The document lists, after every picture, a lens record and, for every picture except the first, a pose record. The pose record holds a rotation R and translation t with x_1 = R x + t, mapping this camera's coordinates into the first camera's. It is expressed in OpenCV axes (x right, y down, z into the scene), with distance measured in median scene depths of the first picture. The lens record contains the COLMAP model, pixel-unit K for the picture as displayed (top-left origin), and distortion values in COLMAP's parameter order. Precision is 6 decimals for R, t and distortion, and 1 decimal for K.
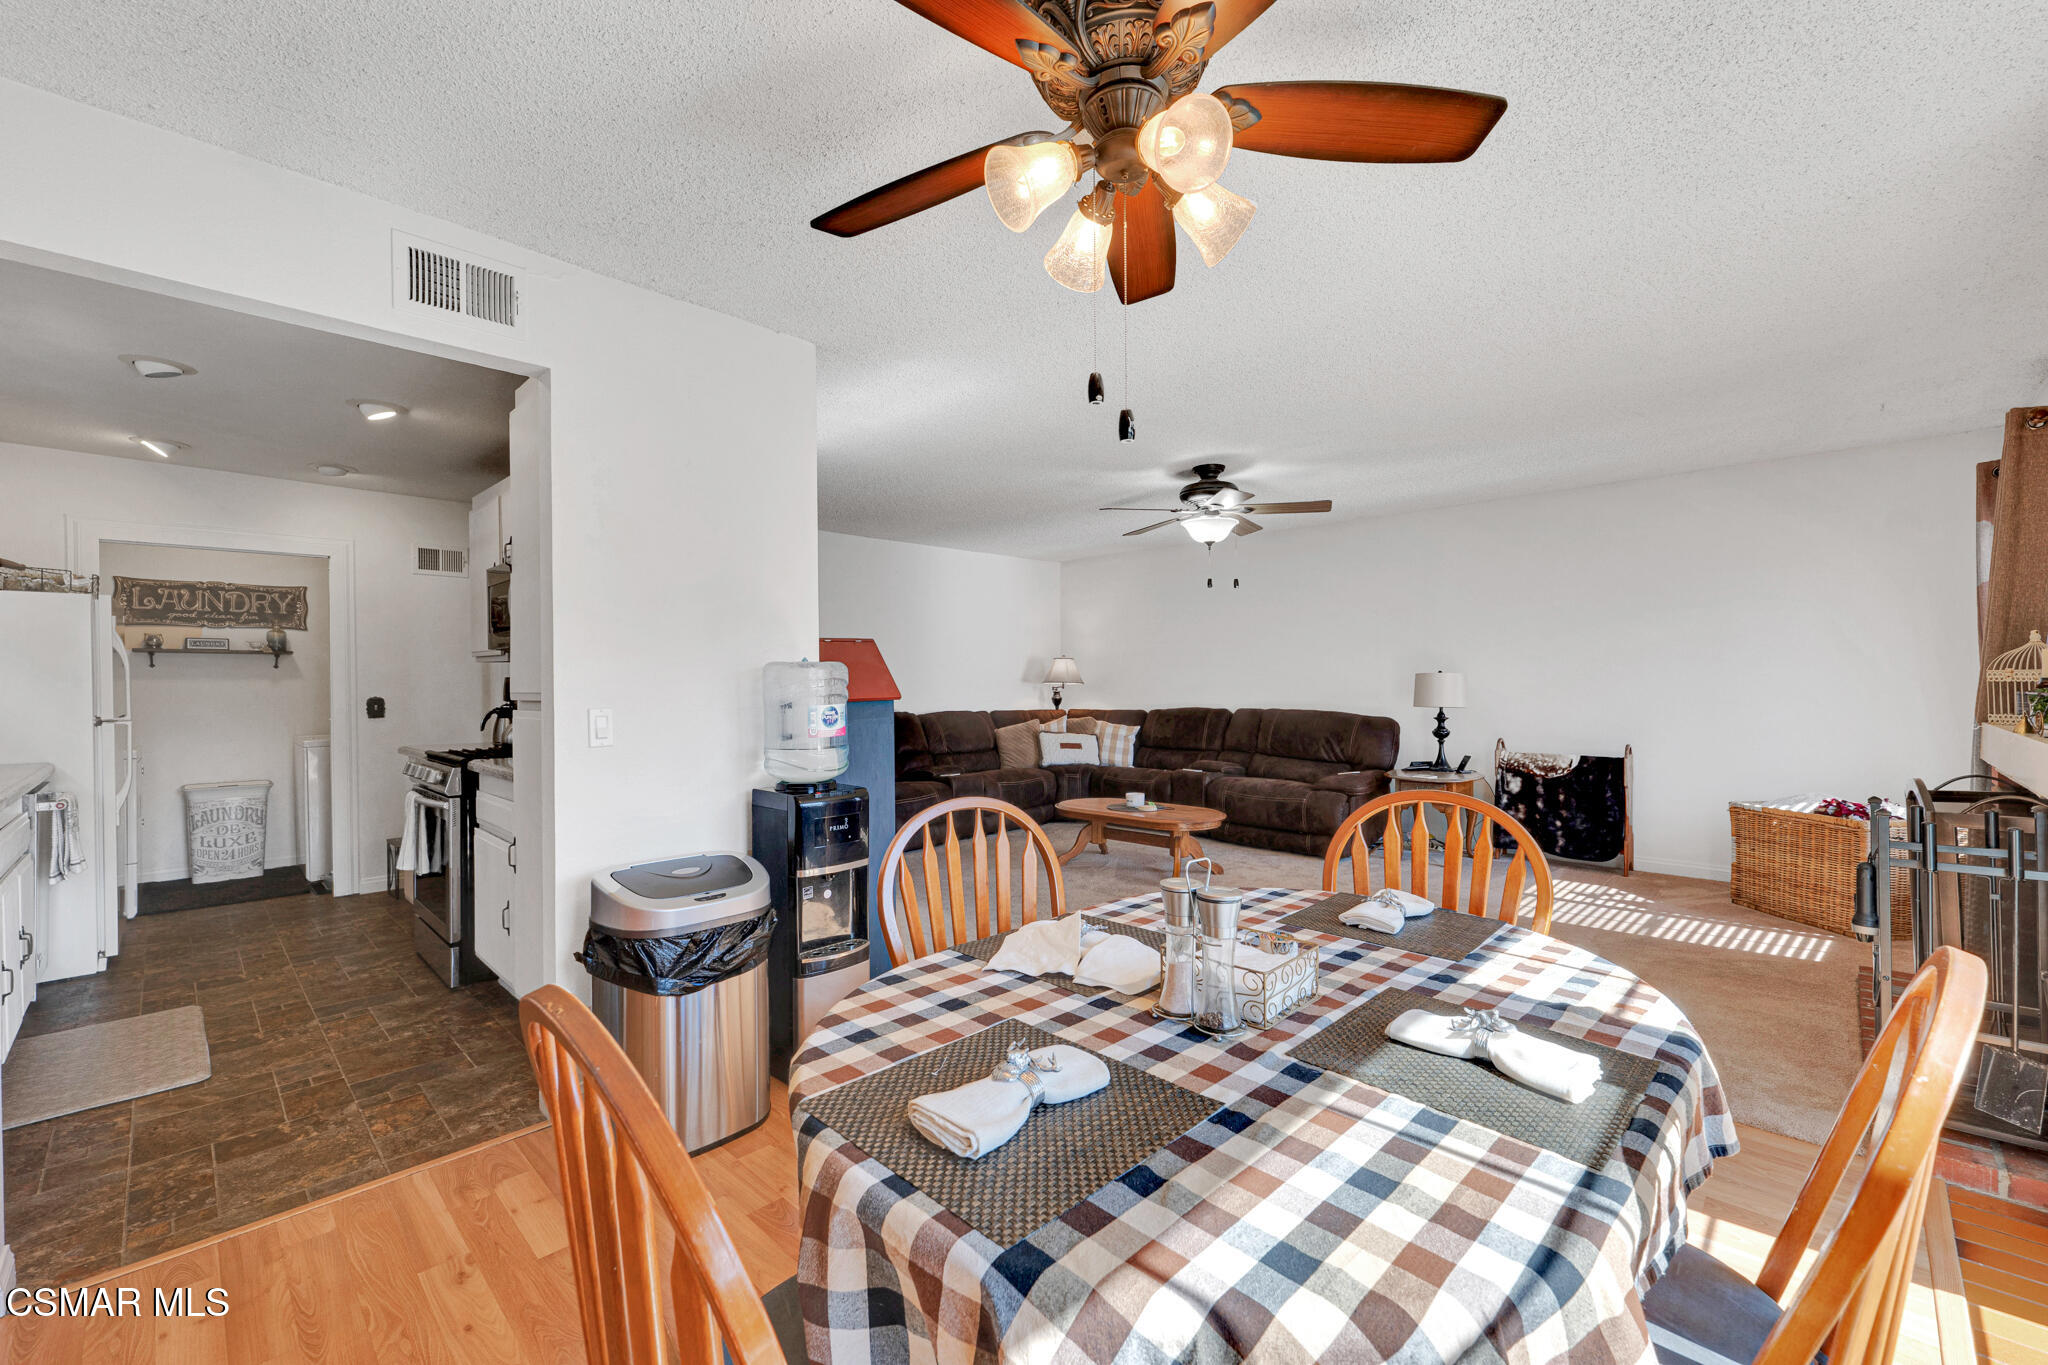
lens RADIAL K [[839.3, 0, 1025.1], [0, 839.3, 687.0], [0, 0, 1]] dist [0.003787, -0.000090]
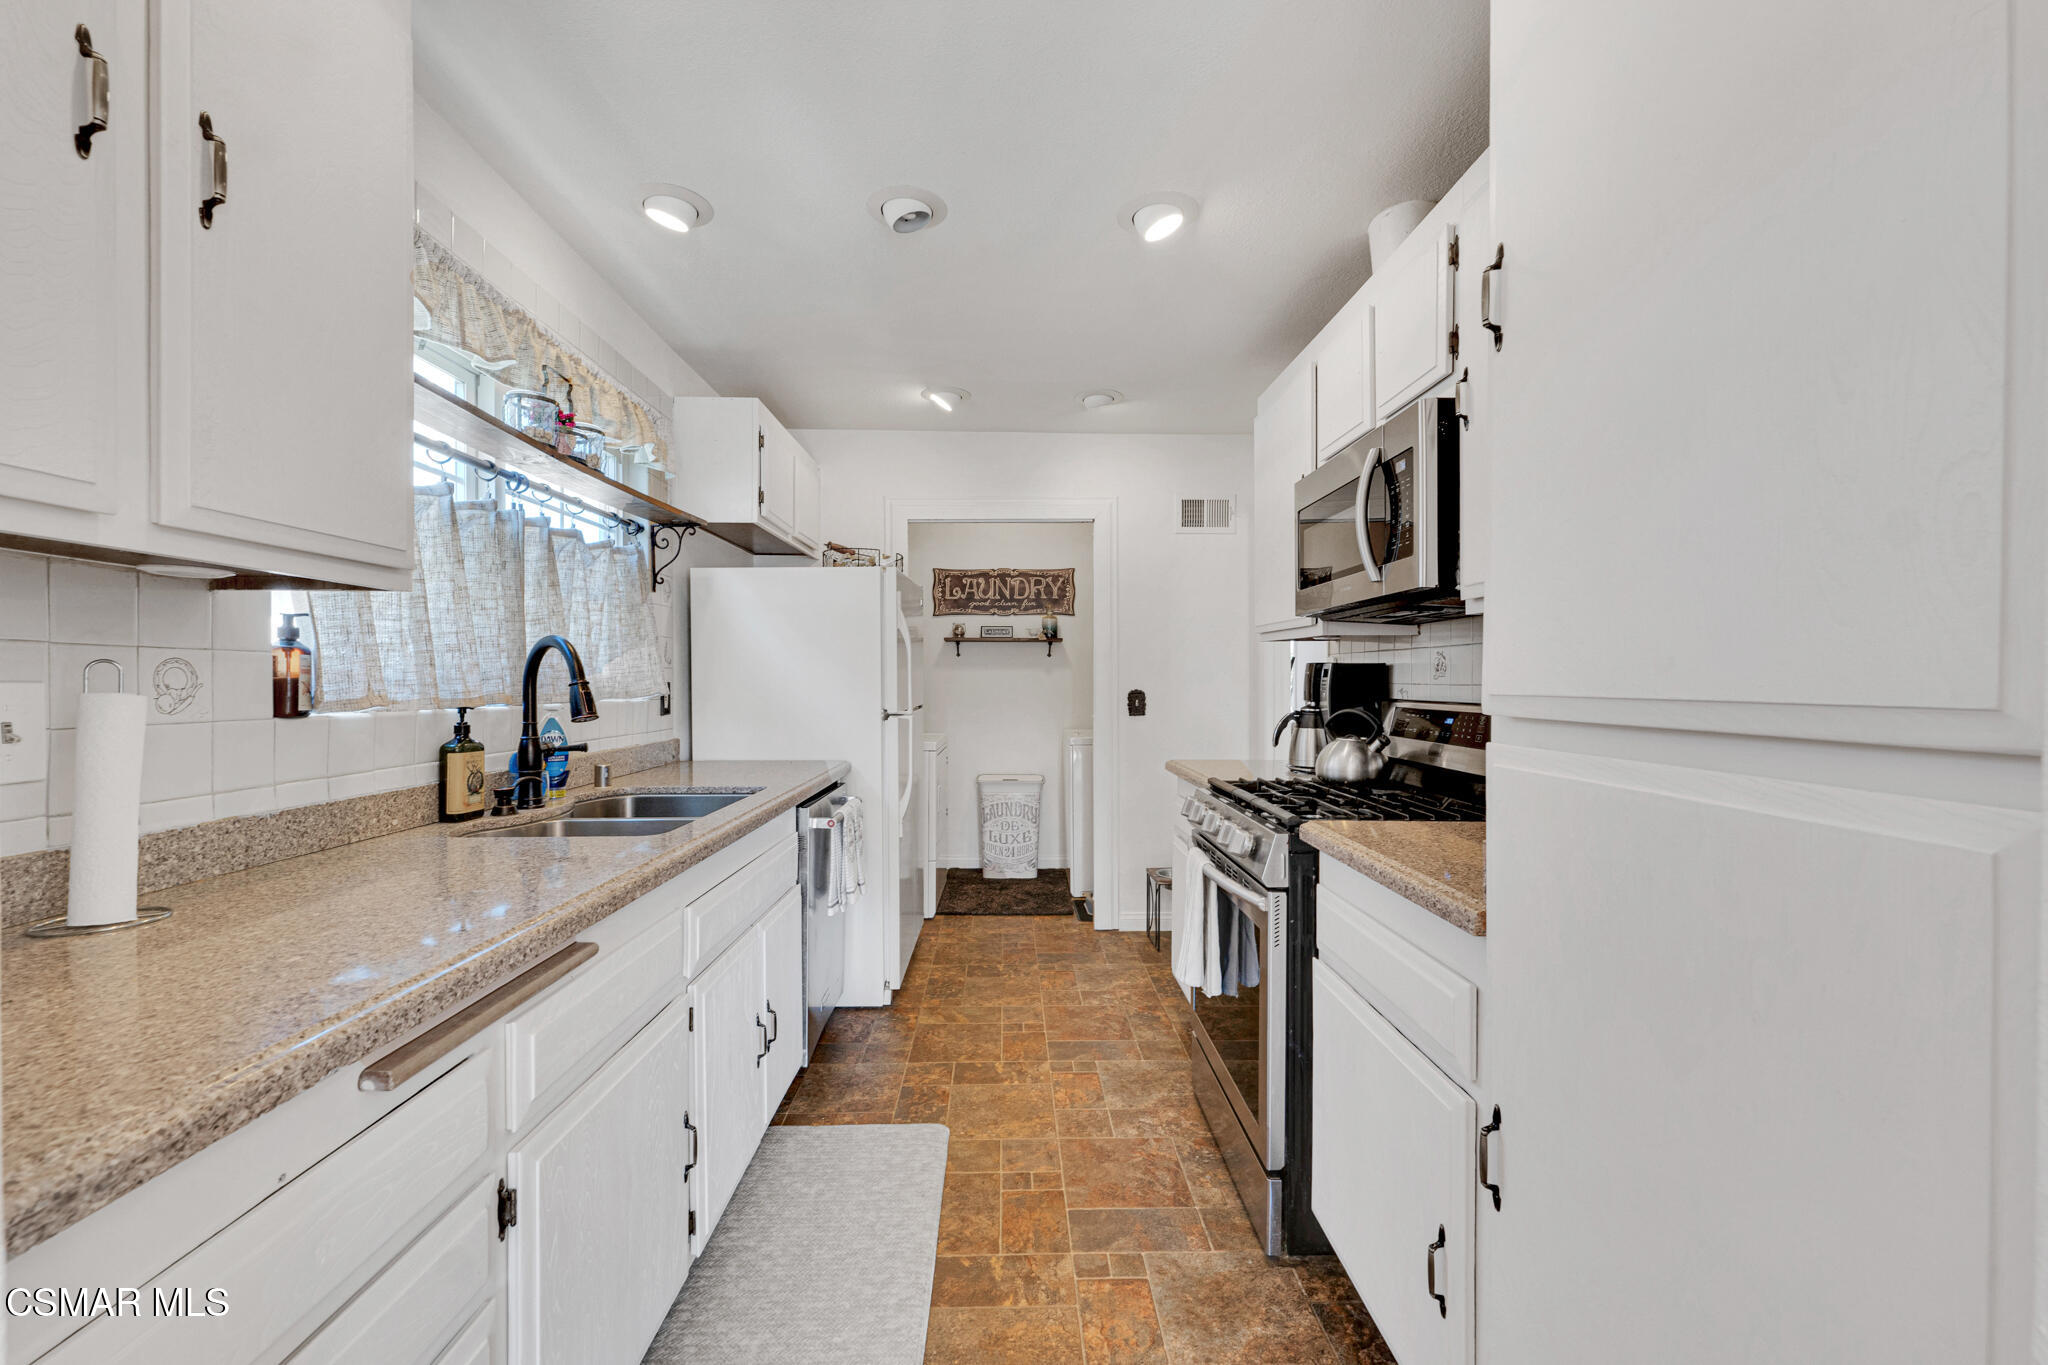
lens RADIAL K [[839.3, 0, 1025.1], [0, 839.3, 687.0], [0, 0, 1]] dist [0.003787, -0.000090]
pose [[0.717197, 0.013595, -0.696738, -0.278482], [-0.007602, 0.999903, 0.011685, 0.000816], [0.696829, -0.003084, 0.717230, 0.336618]]
